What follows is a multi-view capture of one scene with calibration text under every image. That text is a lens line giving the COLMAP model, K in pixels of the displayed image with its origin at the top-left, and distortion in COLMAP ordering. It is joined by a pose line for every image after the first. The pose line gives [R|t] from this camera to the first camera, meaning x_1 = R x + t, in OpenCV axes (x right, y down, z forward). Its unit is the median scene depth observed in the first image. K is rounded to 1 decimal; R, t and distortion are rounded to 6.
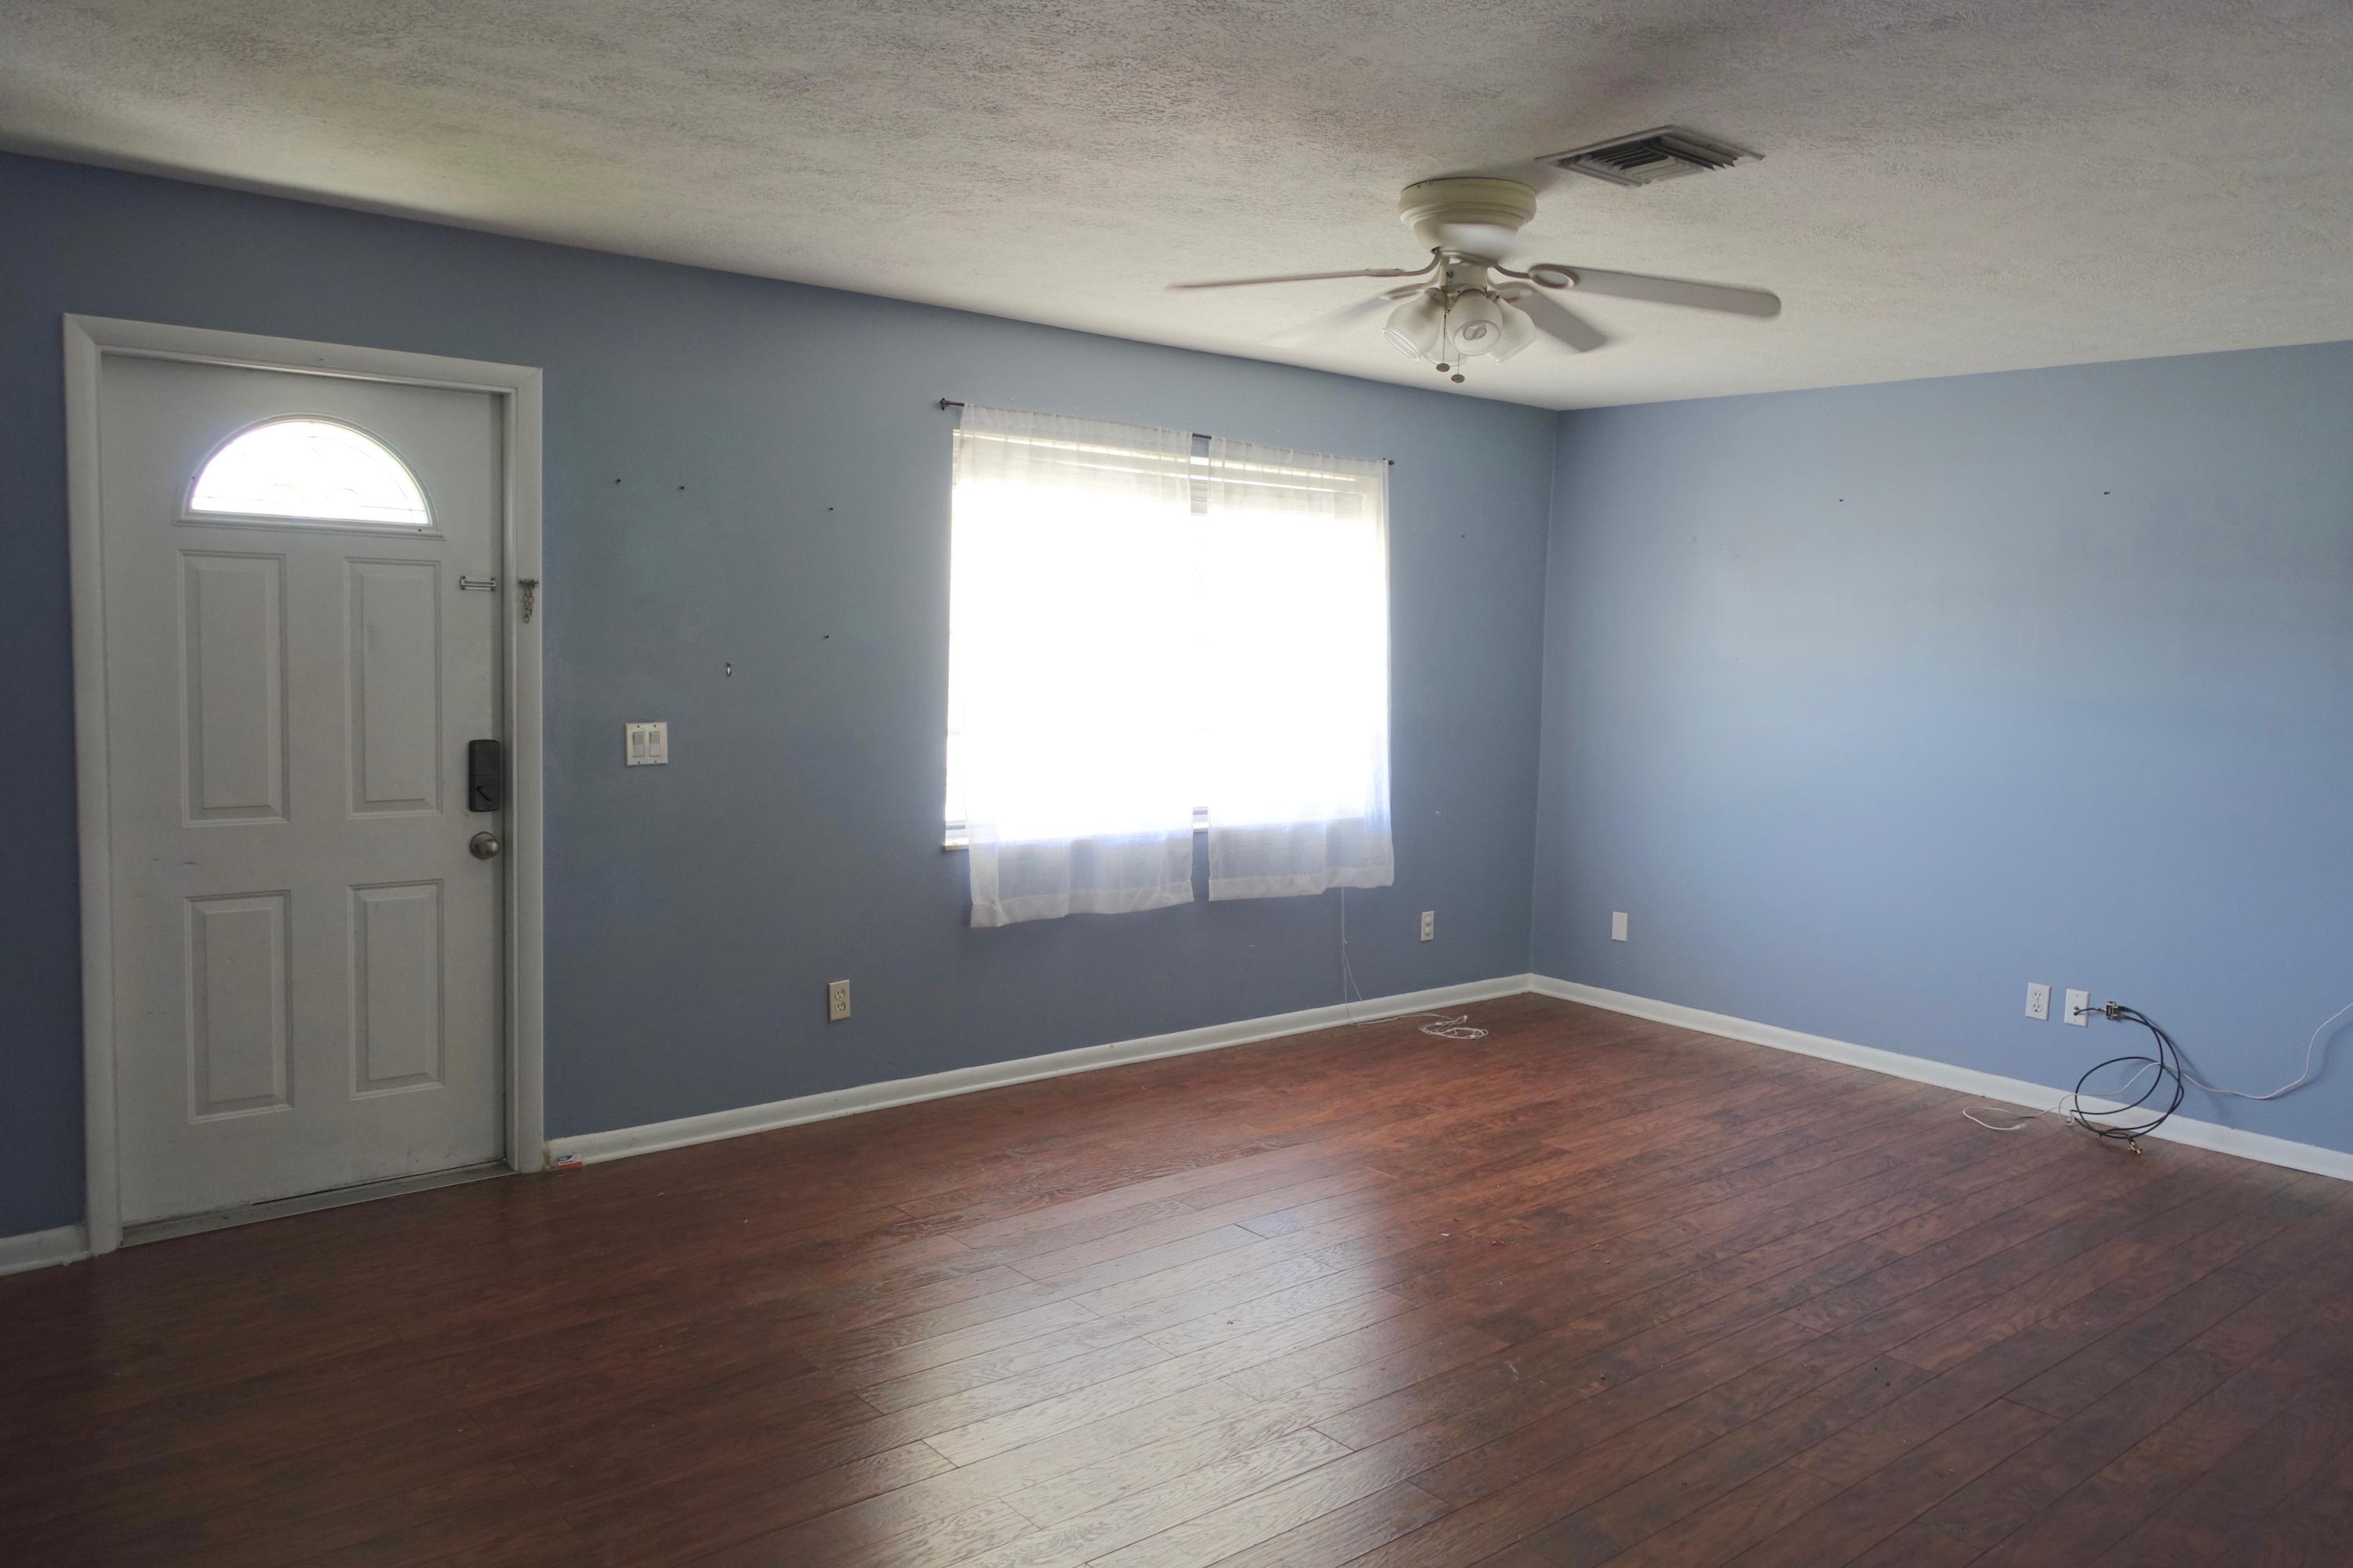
lens RADIAL K [[1719.5, 0, 1176.5], [0, 1719.5, 784.0], [0, 0, 1]] dist [-0.001338, -0.001901]
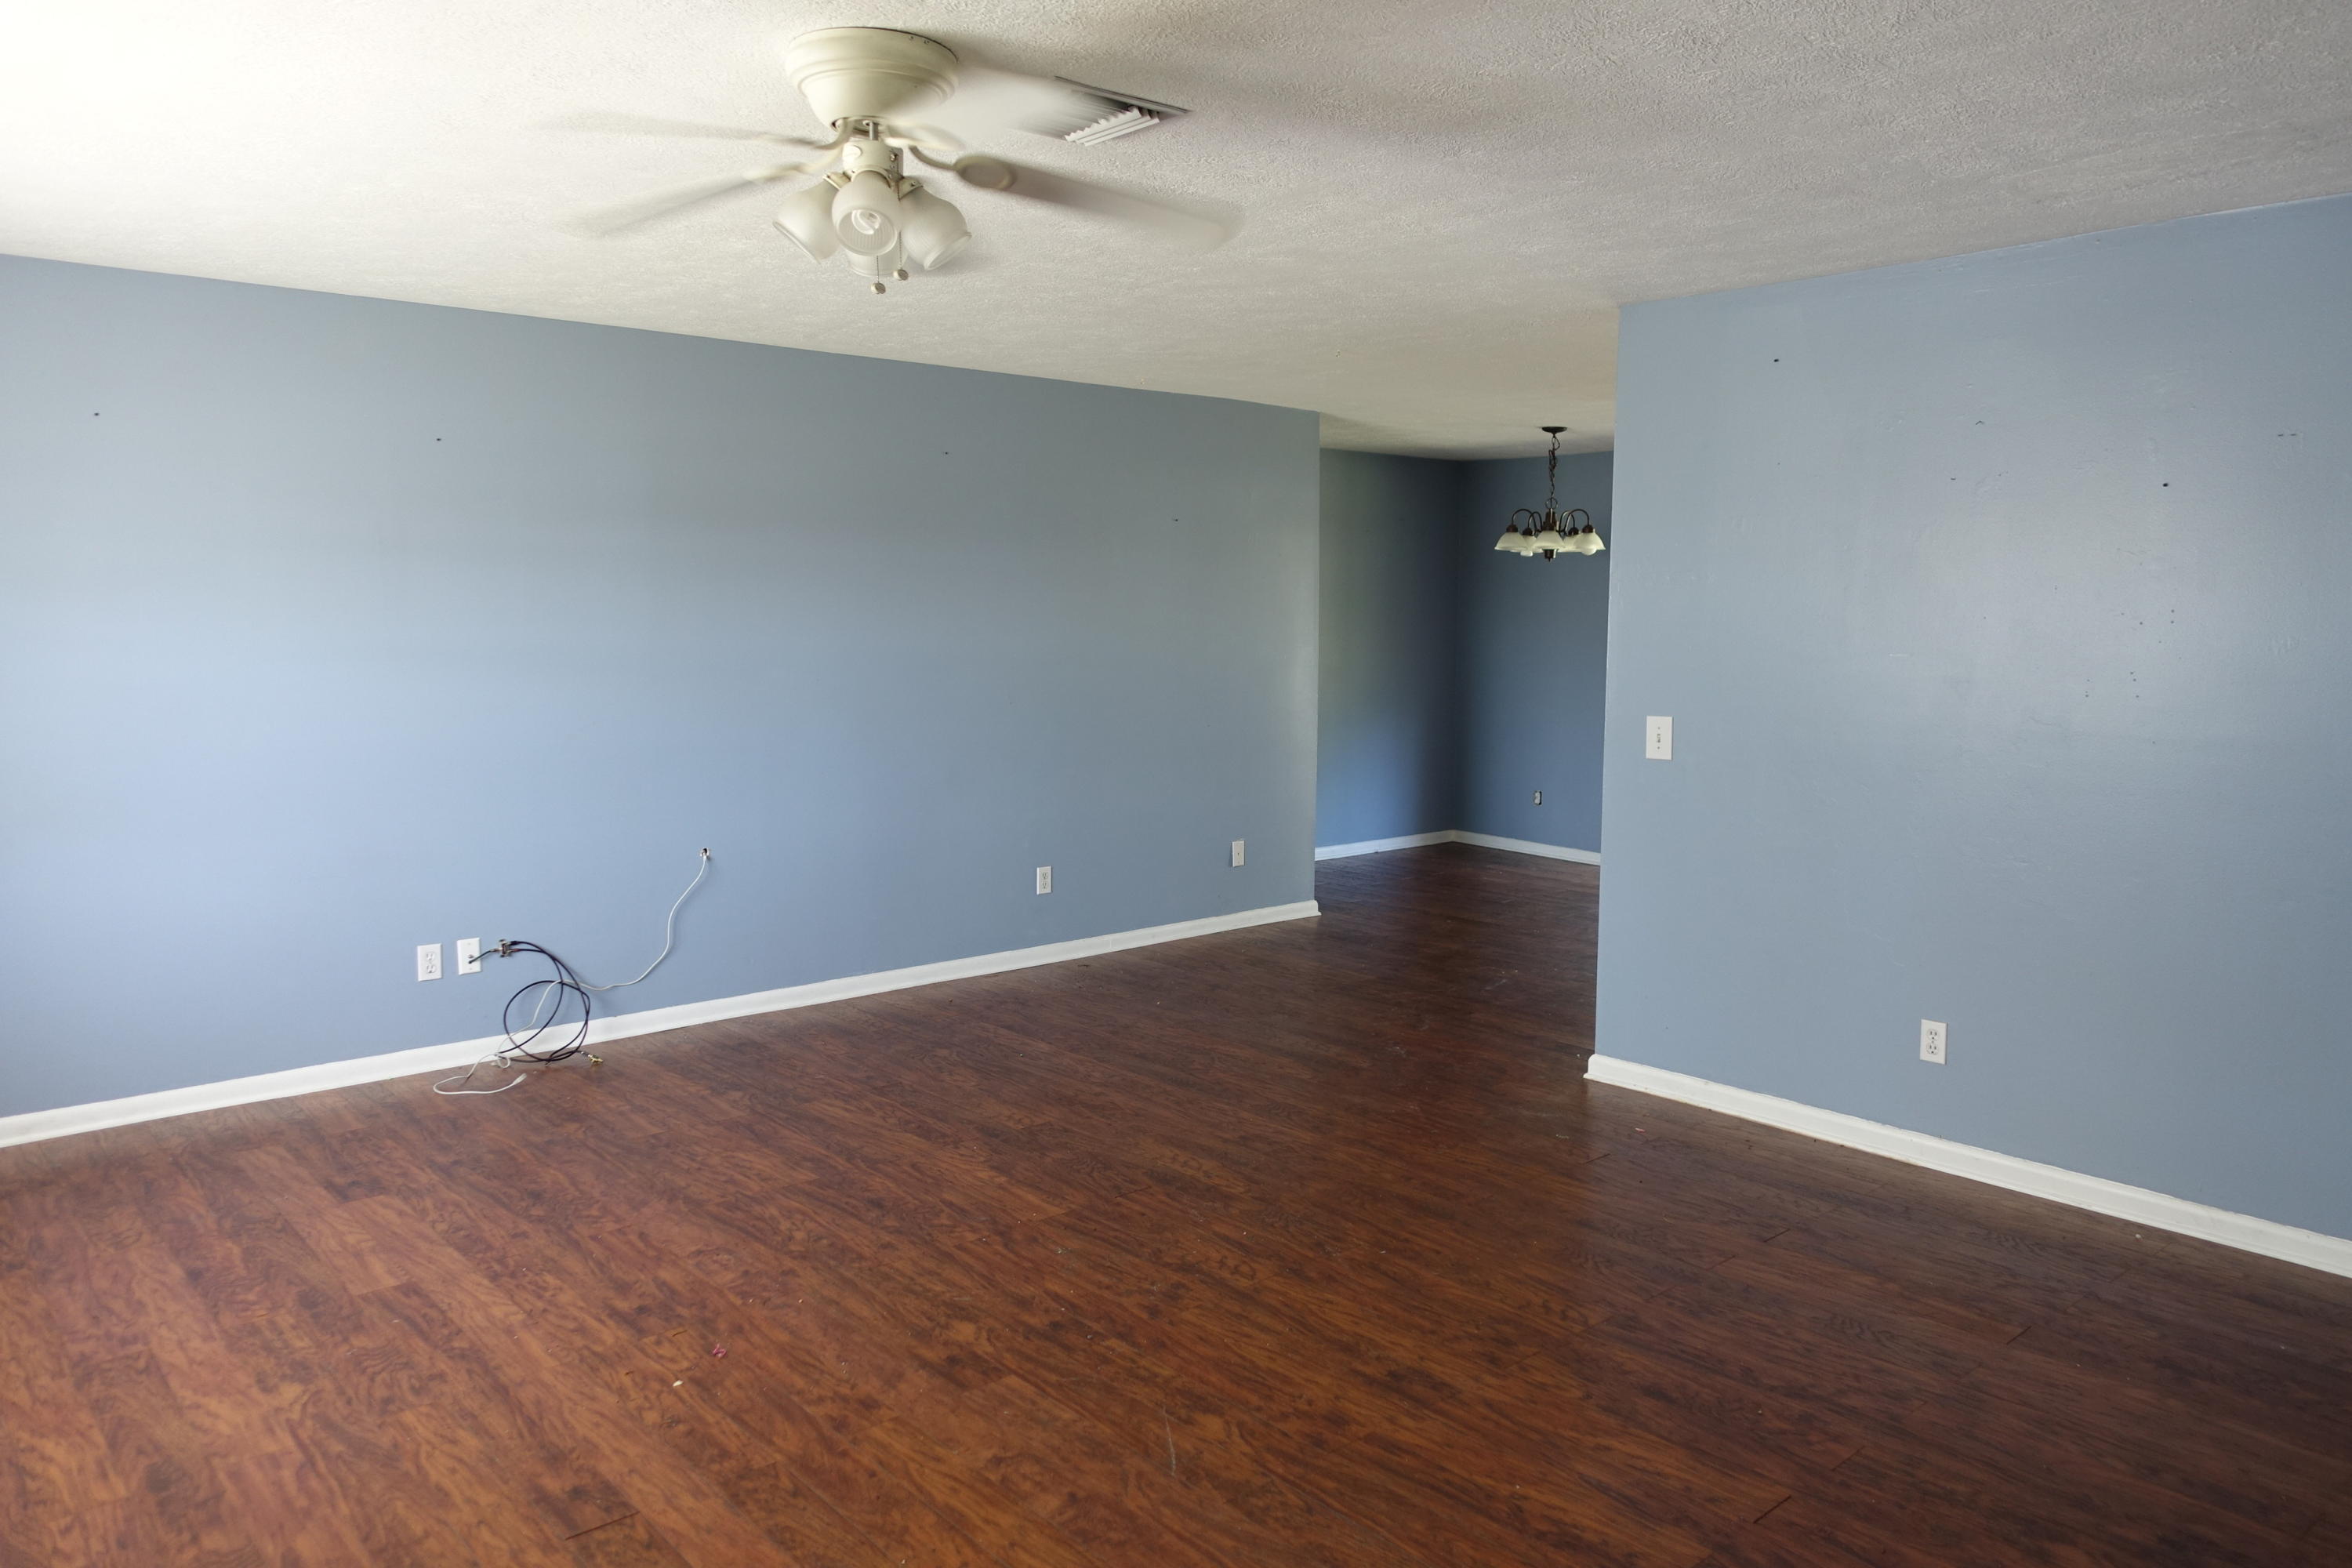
lens RADIAL K [[1650.0, 0, 1176.0], [0, 1650.0, 784.0], [0, 0, 1]] dist [-0.003771, 0.002181]
pose [[-0.016888, -0.141853, 0.989744, -0.460263], [0.094996, 0.985179, 0.142819, -0.073127], [-0.995334, 0.096434, -0.003162, 0.645724]]
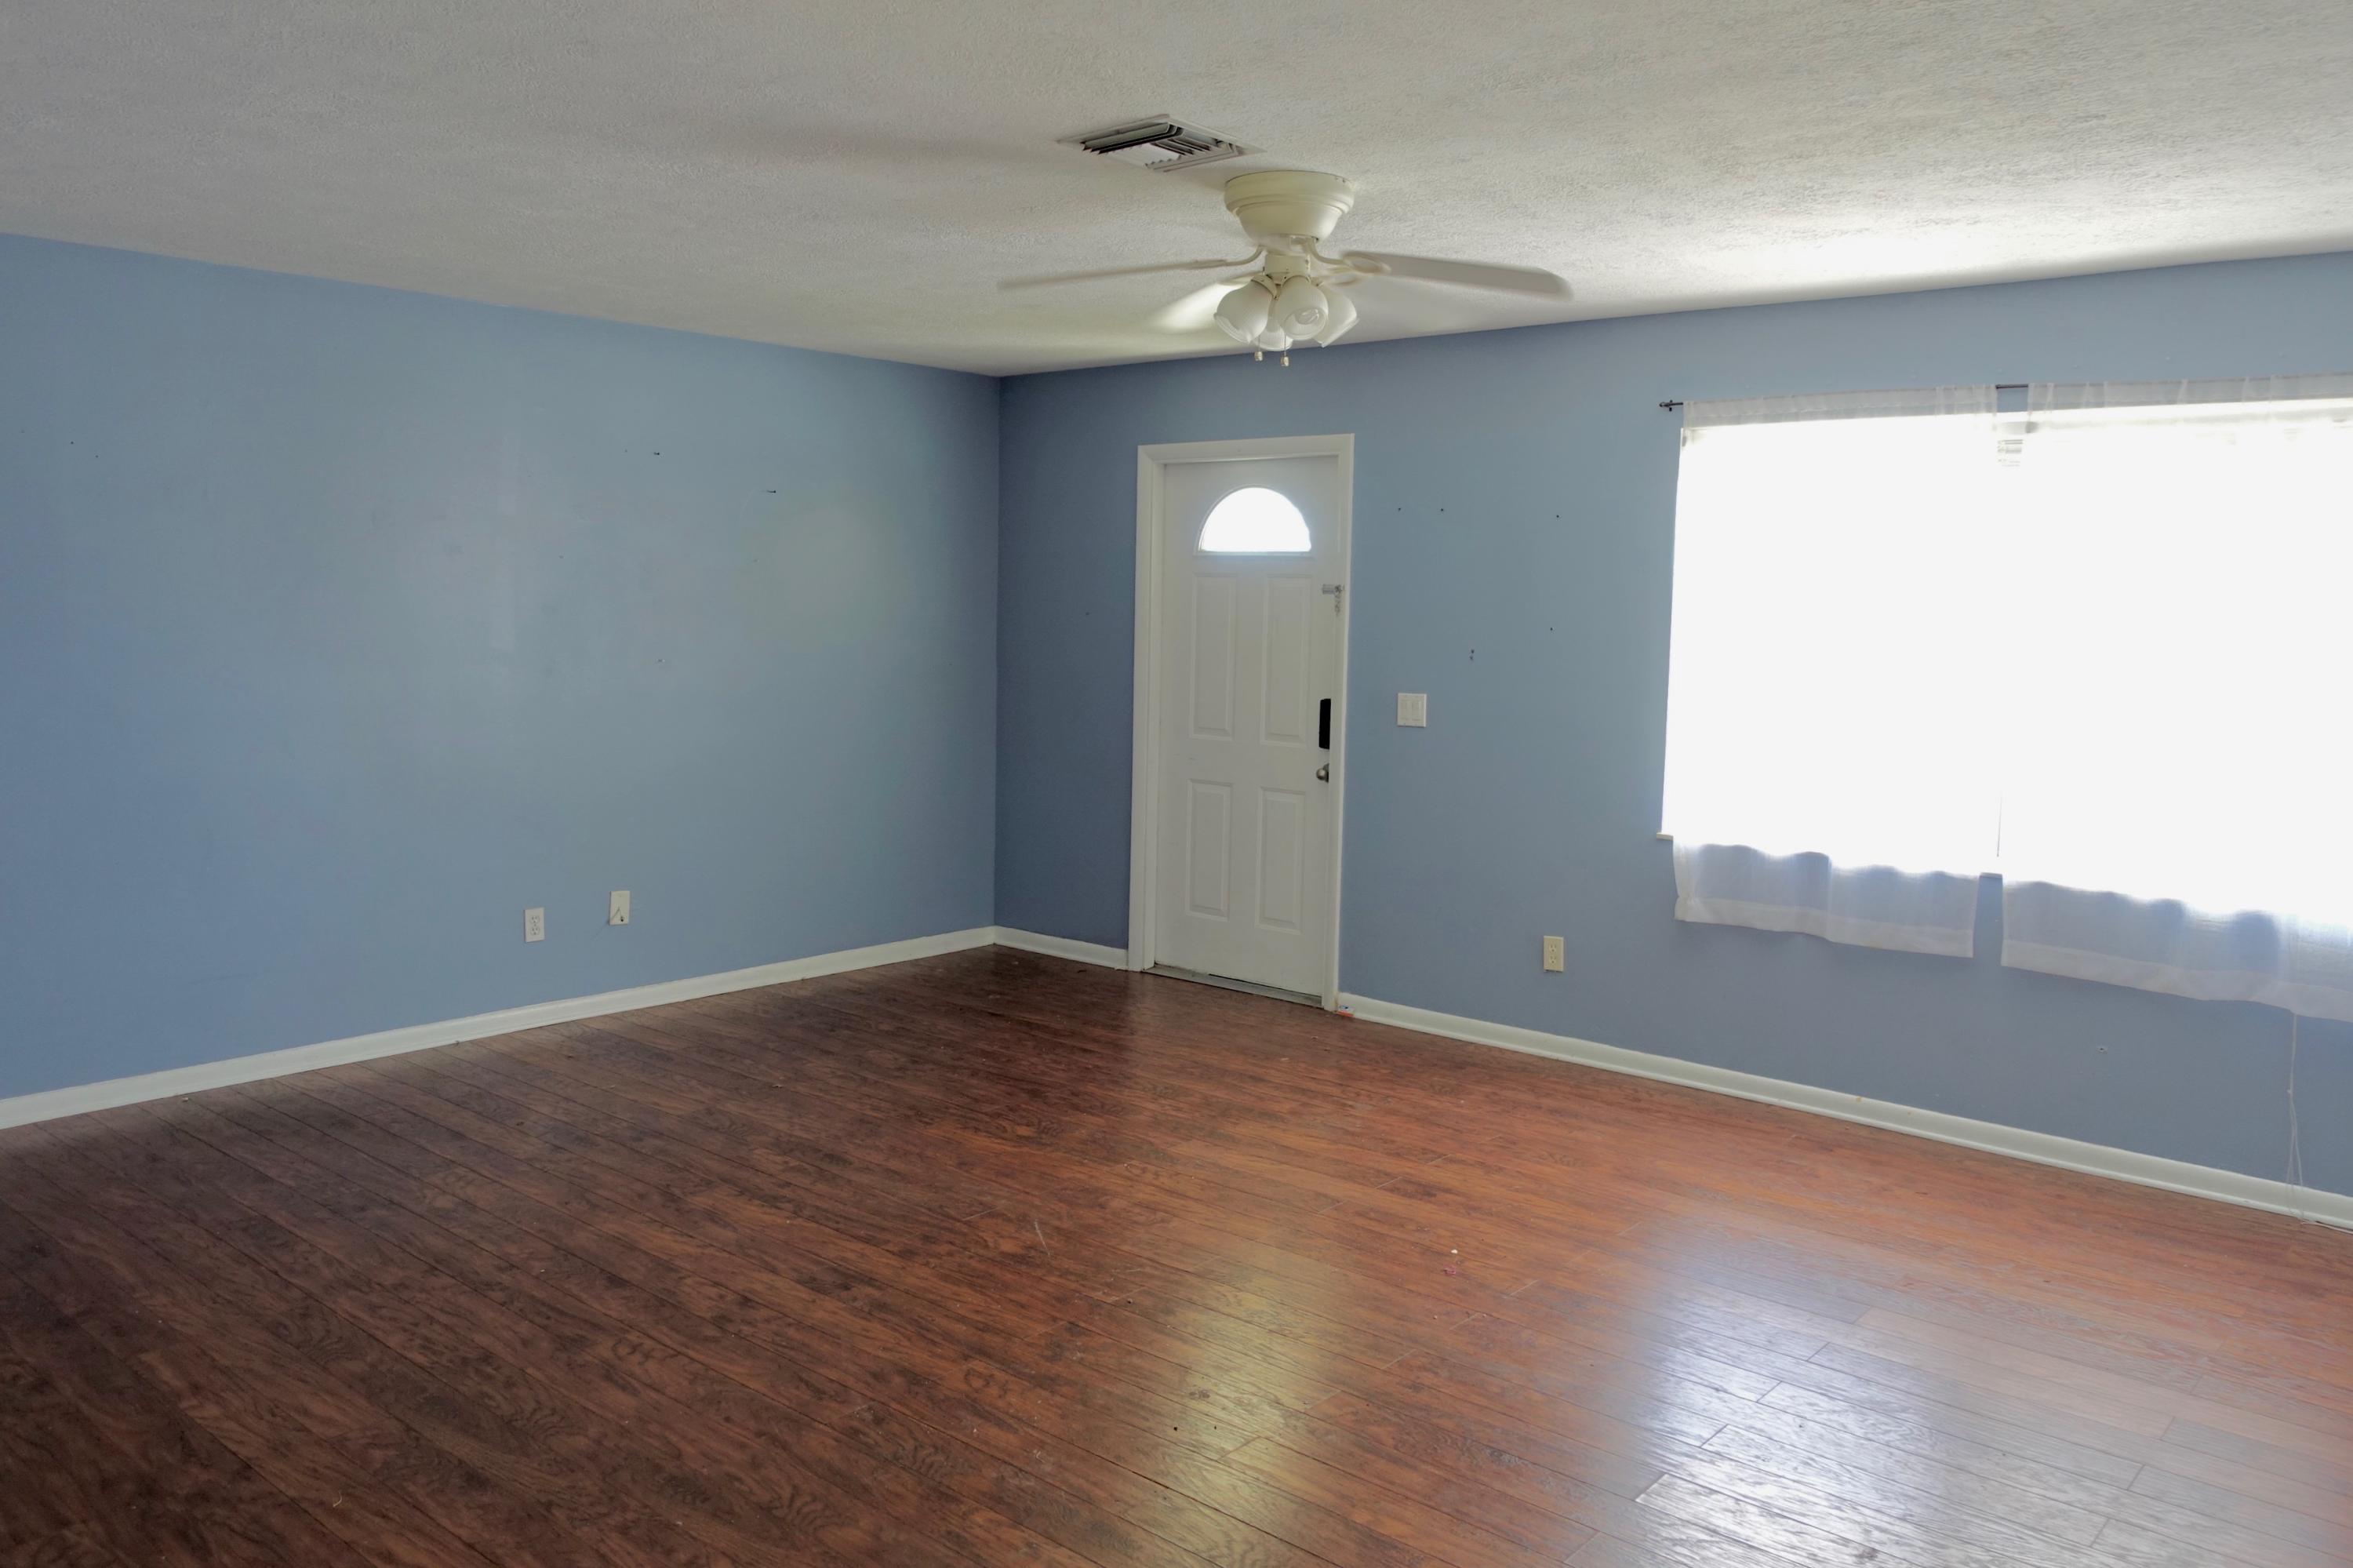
lens RADIAL K [[1719.5, 0, 1176.5], [0, 1719.5, 784.0], [0, 0, 1]] dist [-0.001338, -0.001901]
pose [[0.153643, 0.076039, -0.985196, 0.880636], [-0.114594, 0.991679, 0.058668, -0.021776], [0.981459, 0.103883, 0.161078, 0.579104]]
